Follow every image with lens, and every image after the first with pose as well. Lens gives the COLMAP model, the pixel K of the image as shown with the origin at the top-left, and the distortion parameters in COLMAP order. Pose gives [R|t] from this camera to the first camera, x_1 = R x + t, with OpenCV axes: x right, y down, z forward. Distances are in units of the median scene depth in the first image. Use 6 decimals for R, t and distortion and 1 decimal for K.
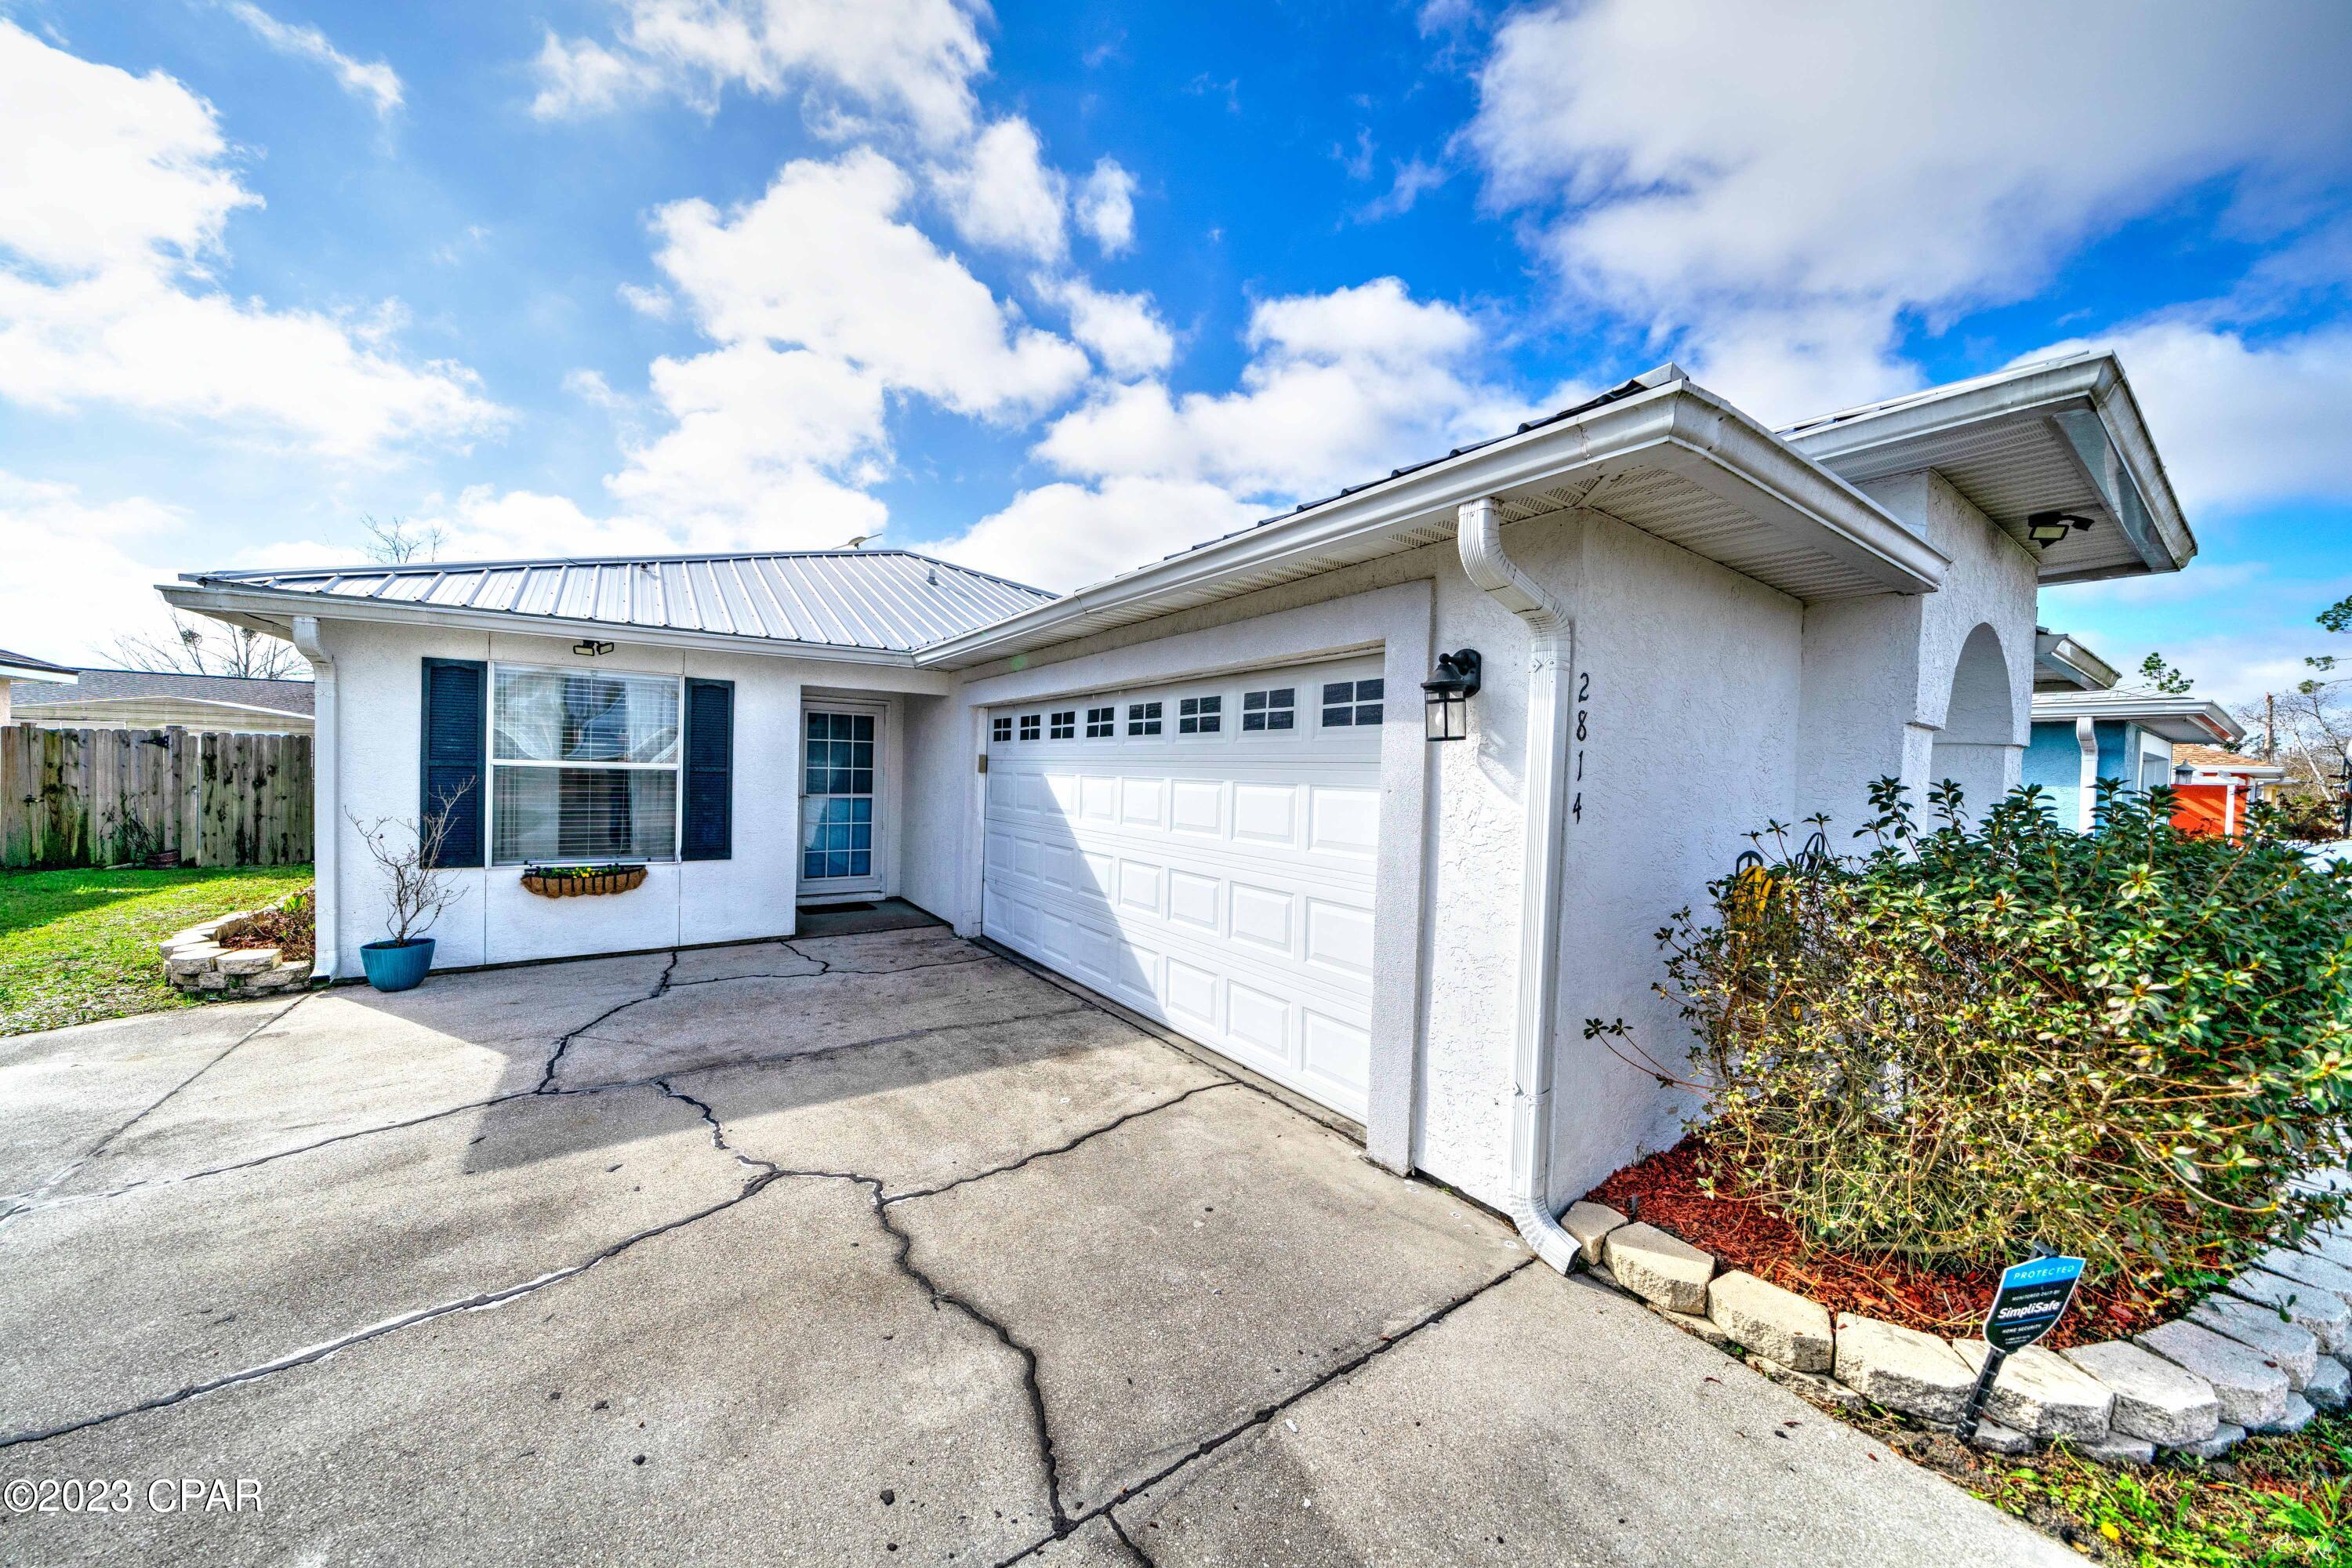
lens RADIAL K [[801.3, 0, 1185.4], [0, 801.3, 786.1], [0, 0, 1]] dist [-0.001795, -0.000306]
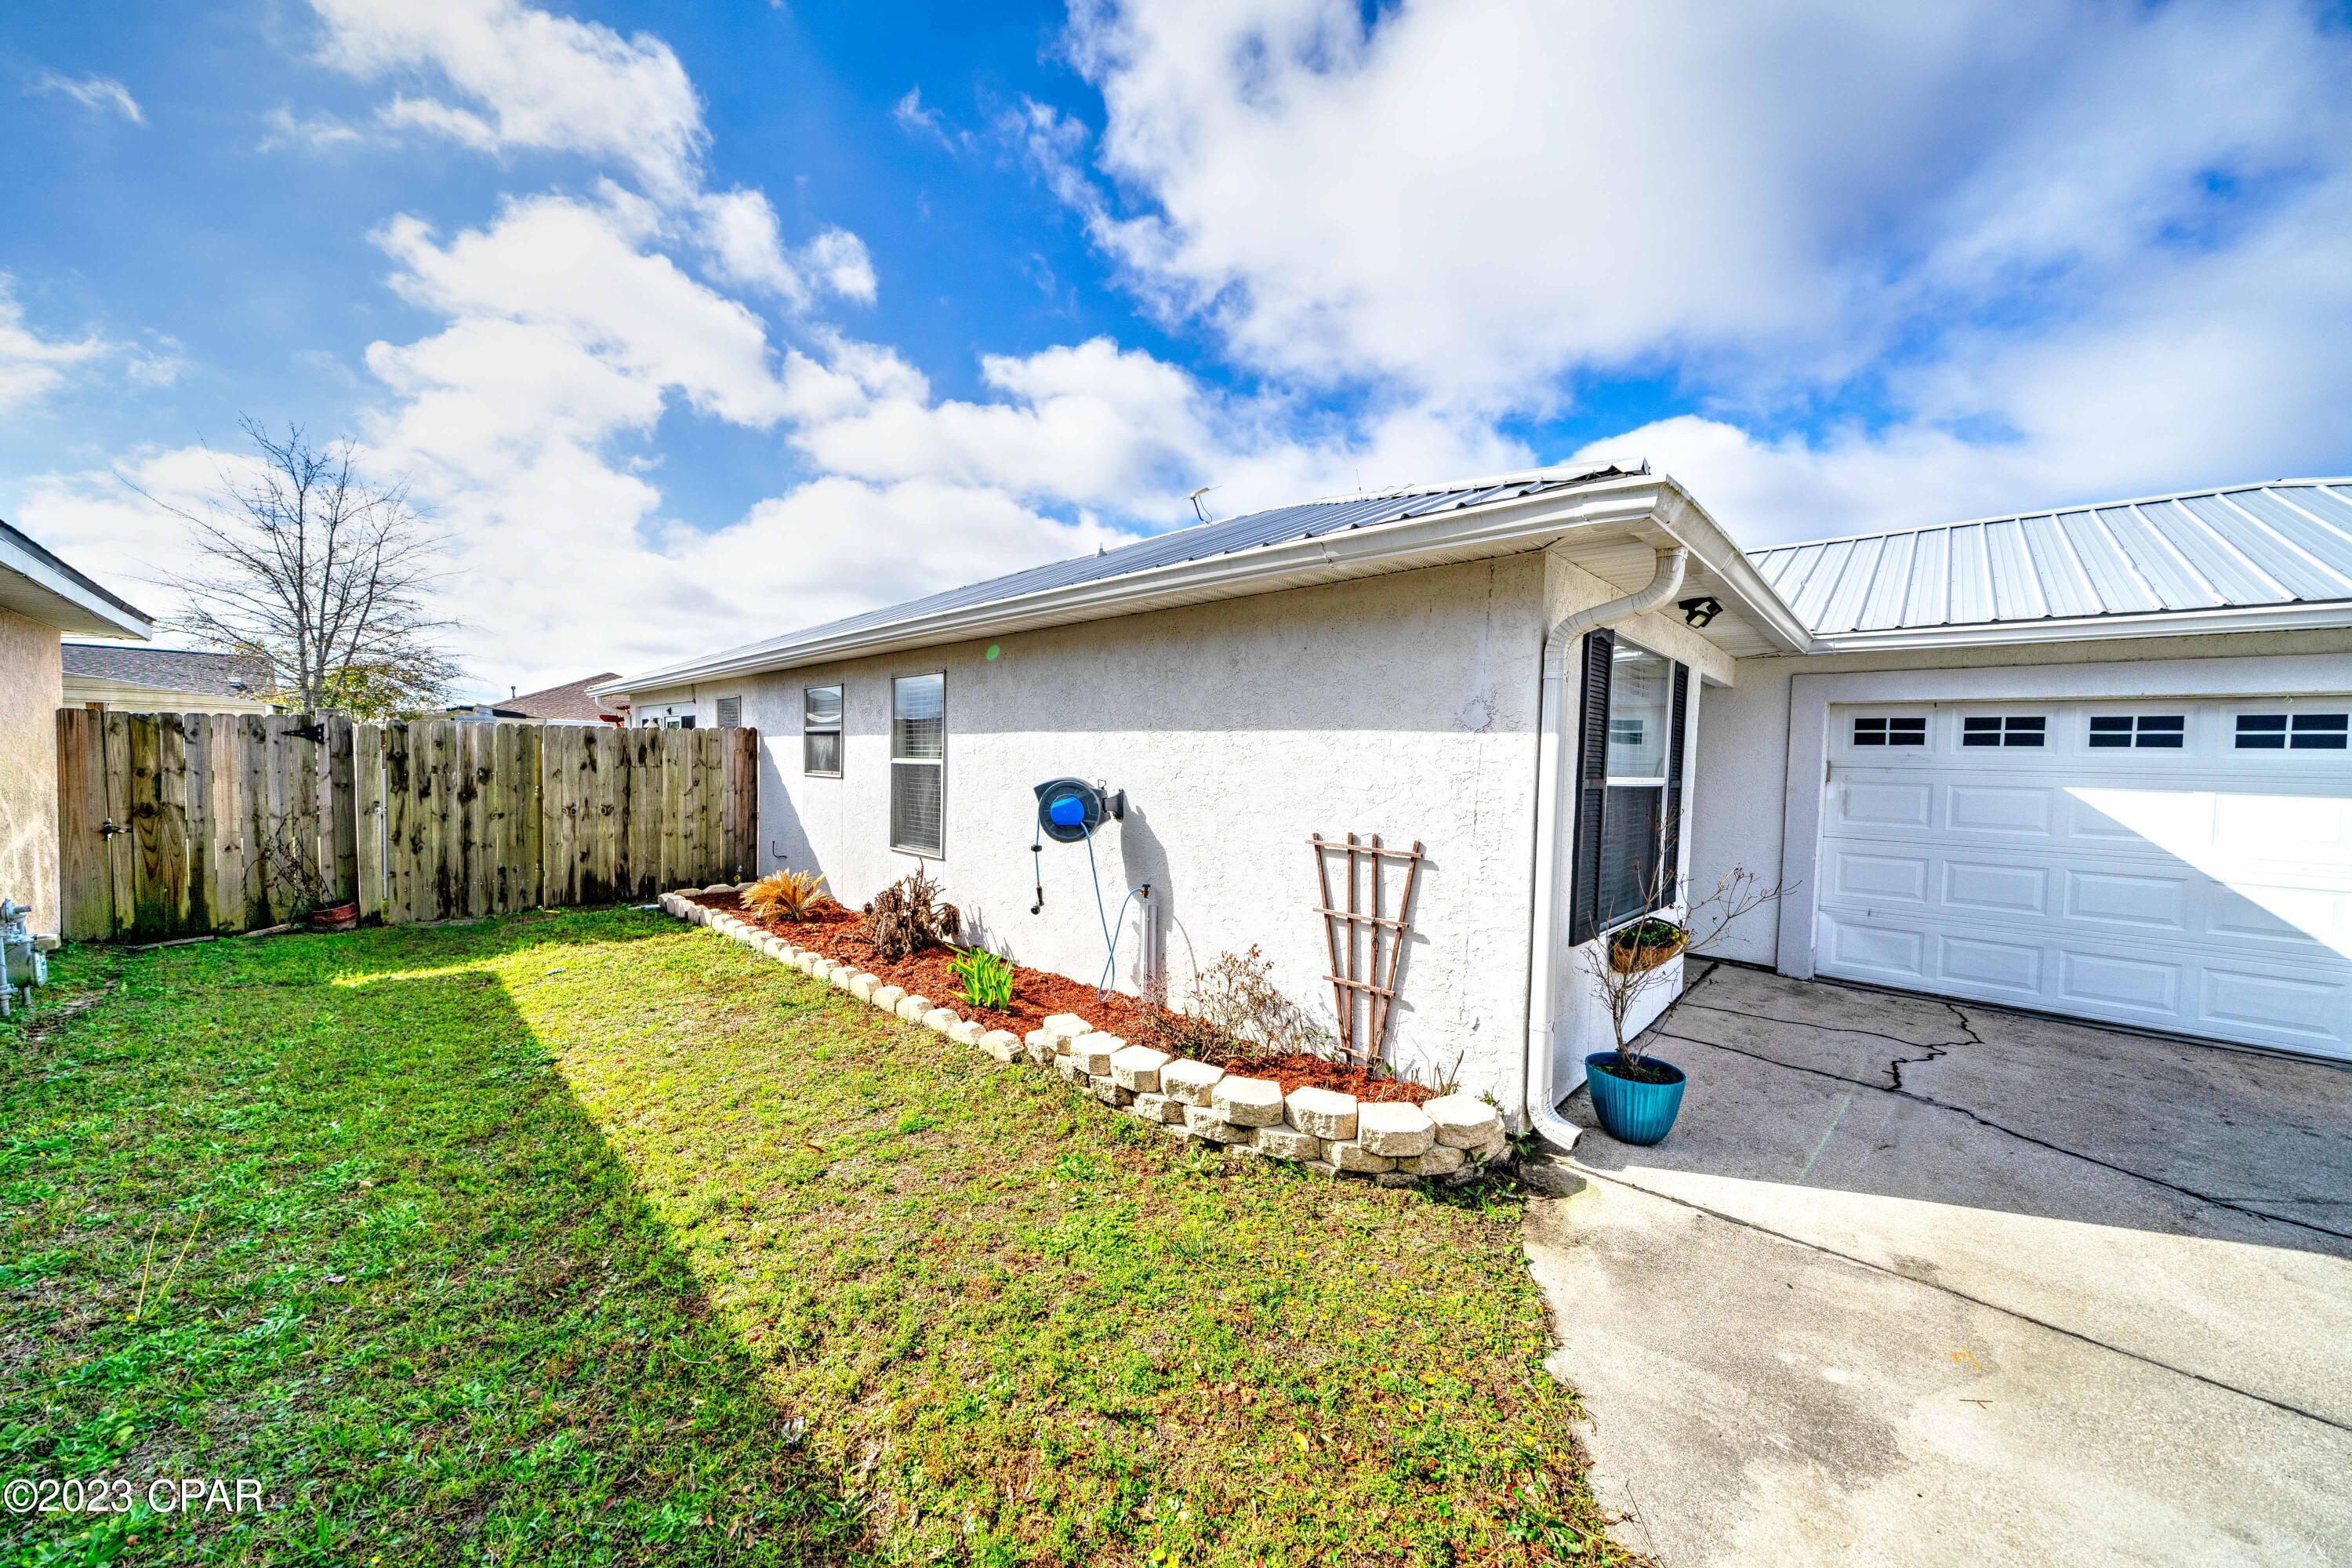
lens RADIAL K [[788.7, 0, 1180.5], [0, 788.7, 783.8], [0, 0, 1]] dist [-0.004438, -0.000155]
pose [[0.976895, -0.009484, 0.213511, -1.278529], [0.005195, 0.999773, 0.020640, -0.042126], [-0.213659, -0.019054, 0.976723, 0.403743]]
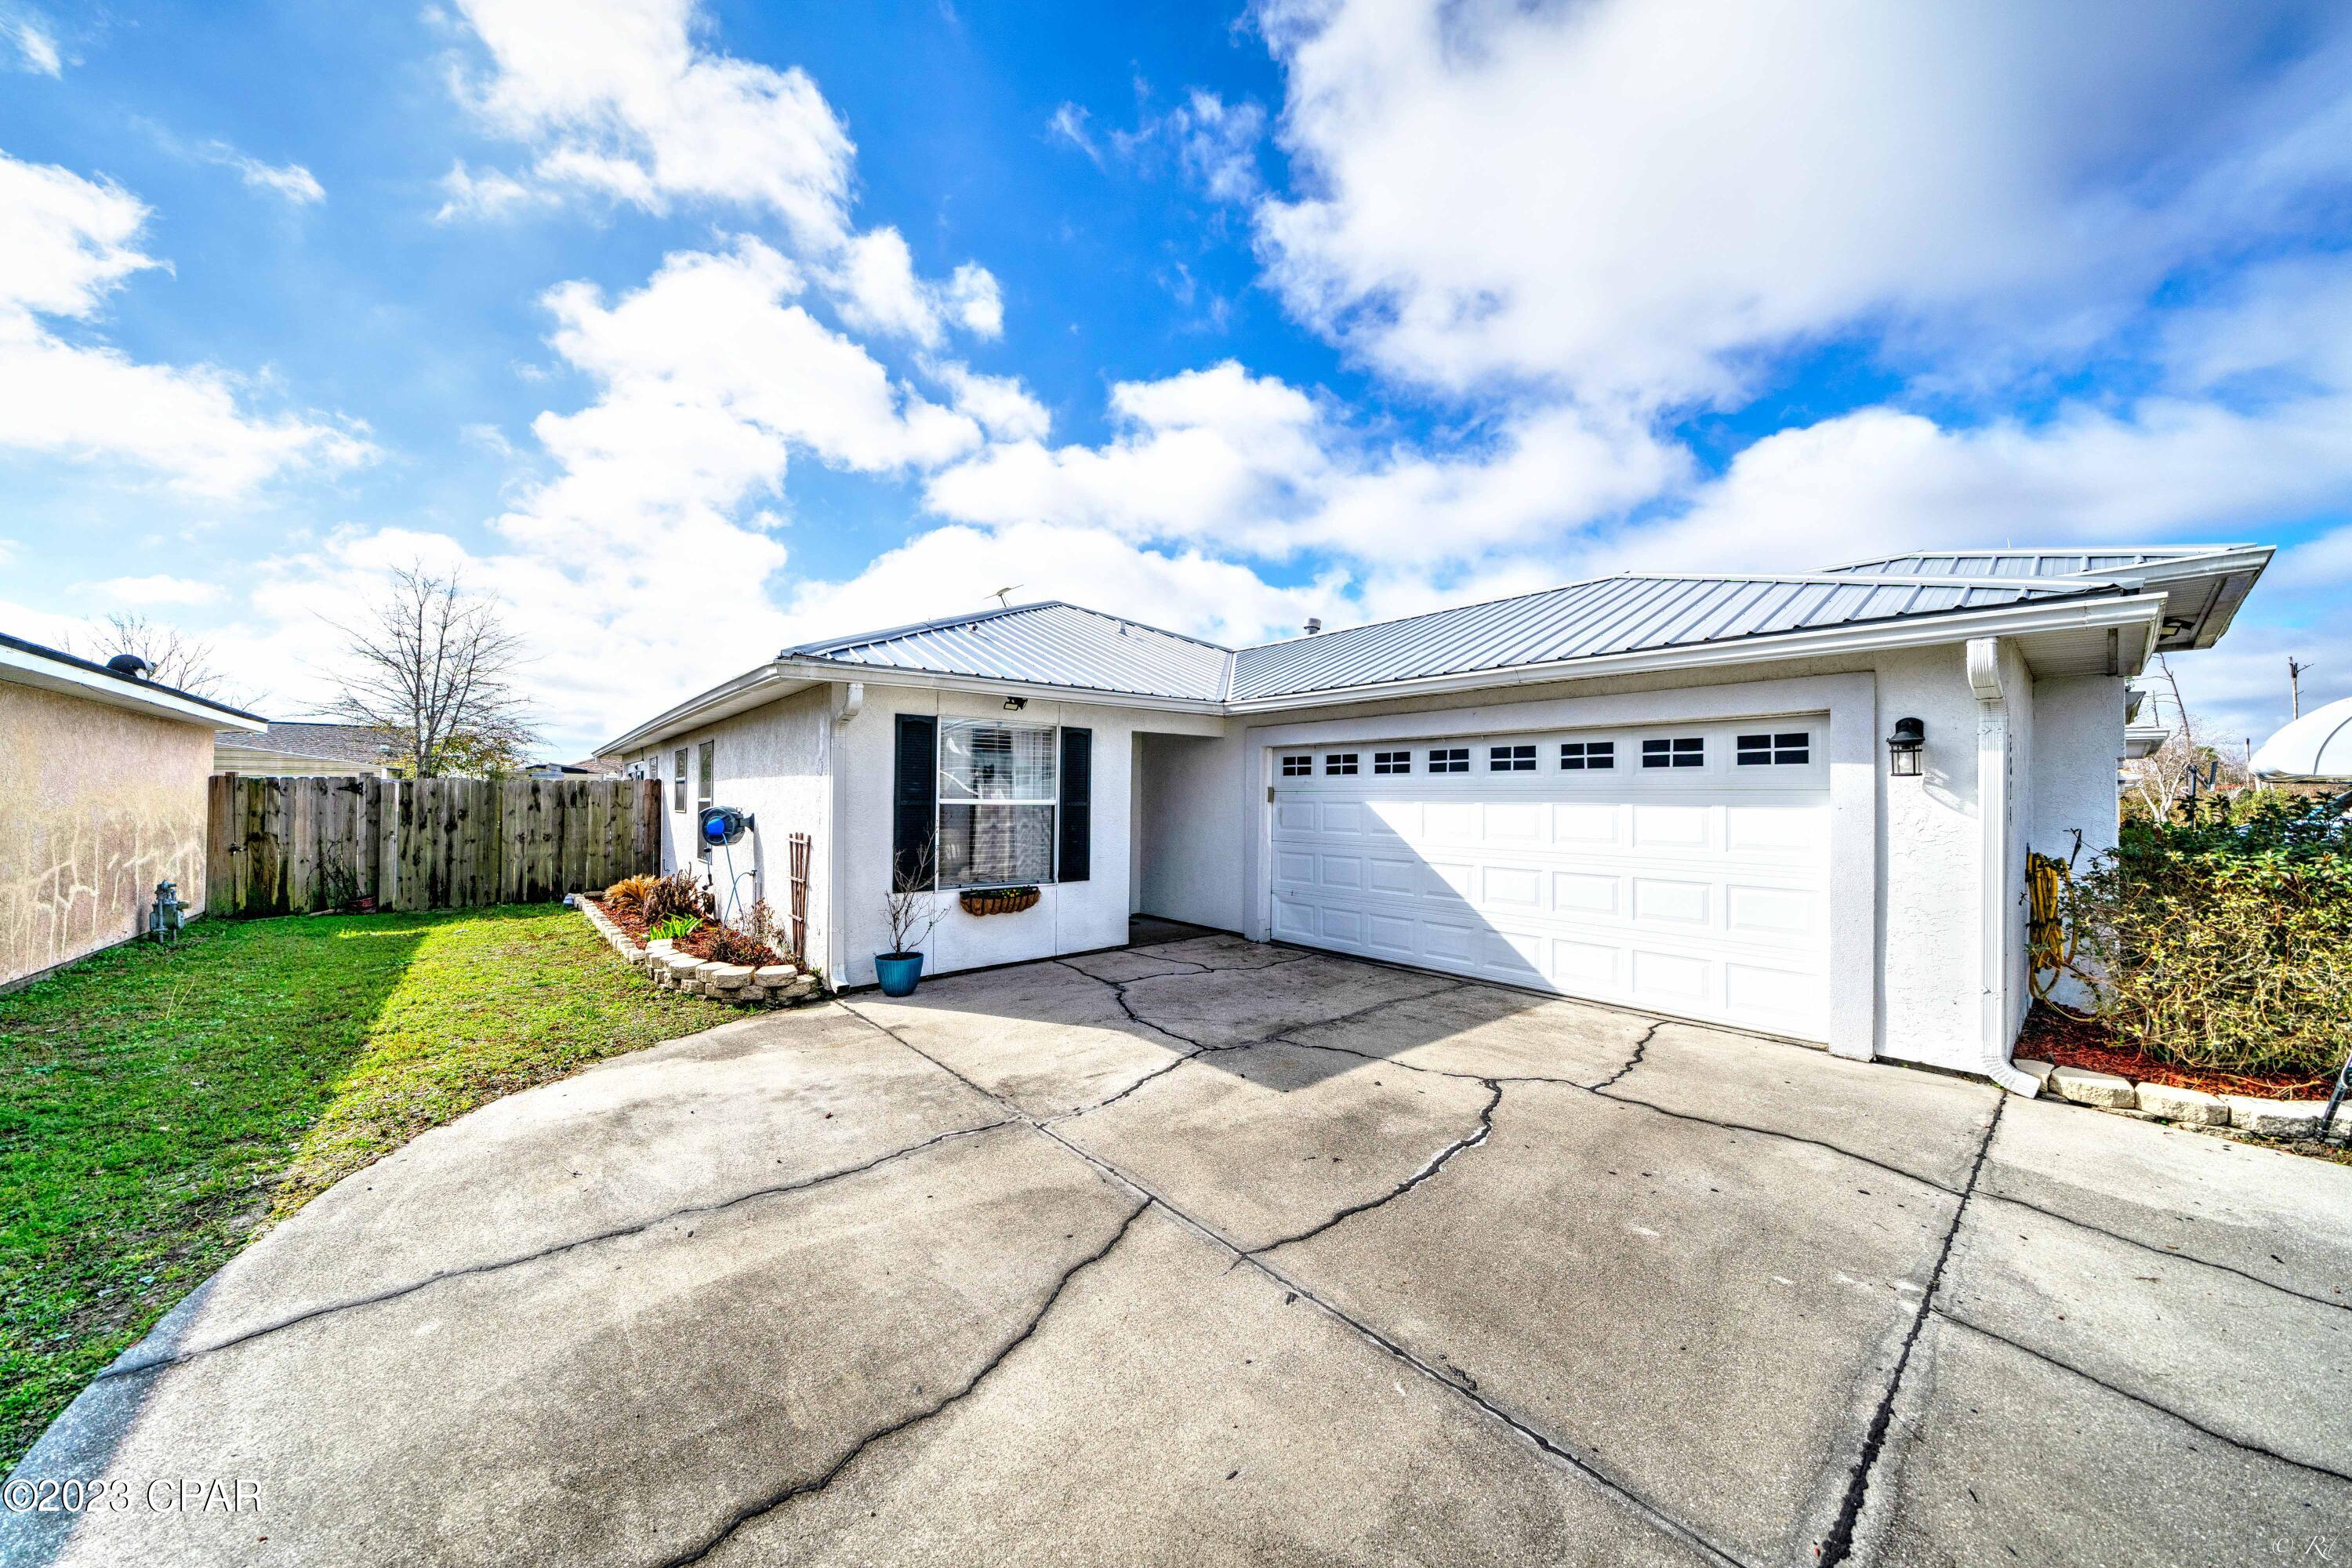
lens RADIAL K [[801.3, 0, 1185.4], [0, 801.3, 786.1], [0, 0, 1]] dist [-0.001795, -0.000306]
pose [[0.994774, -0.018403, 0.100429, -0.585984], [0.021547, 0.999308, -0.030314, -0.008714], [-0.099802, 0.032320, 0.994482, -0.200467]]
